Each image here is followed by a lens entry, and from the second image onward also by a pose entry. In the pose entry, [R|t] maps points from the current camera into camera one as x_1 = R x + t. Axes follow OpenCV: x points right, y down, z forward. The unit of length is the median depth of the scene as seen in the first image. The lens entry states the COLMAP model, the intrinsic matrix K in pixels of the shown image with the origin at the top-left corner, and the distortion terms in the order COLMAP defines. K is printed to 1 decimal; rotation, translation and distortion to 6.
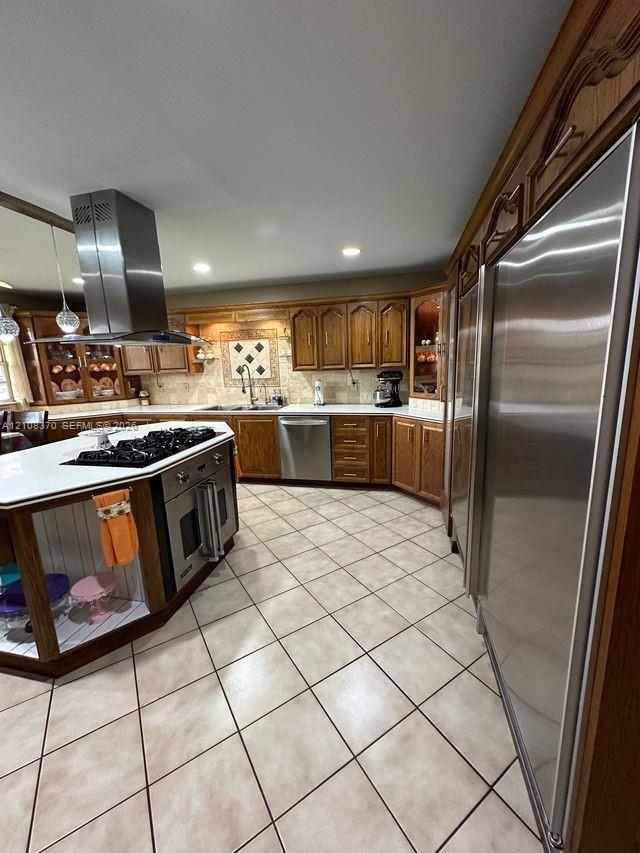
lens RADIAL K [[341.5, 0, 320.0], [0, 341.5, 426.5], [0, 0, 1]] dist [0.000678, 0.000426]
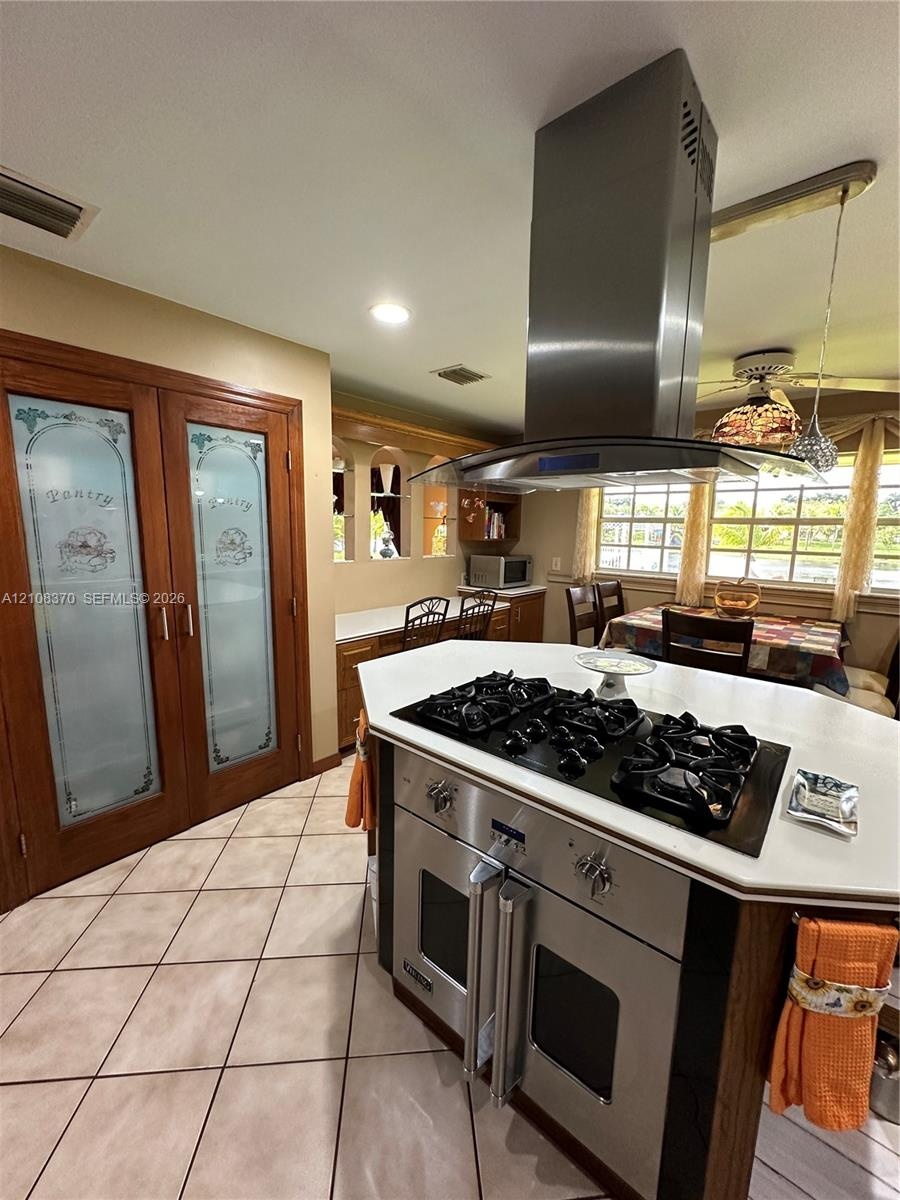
lens RADIAL K [[480.5, 0, 450.0], [0, 480.5, 600.0], [0, 0, 1]] dist [0.000678, 0.000426]
pose [[-0.456480, 0.165570, -0.874192, 0.084704], [-0.173652, 0.947058, 0.270047, -0.276877], [0.872623, 0.275077, -0.403562, 1.327957]]
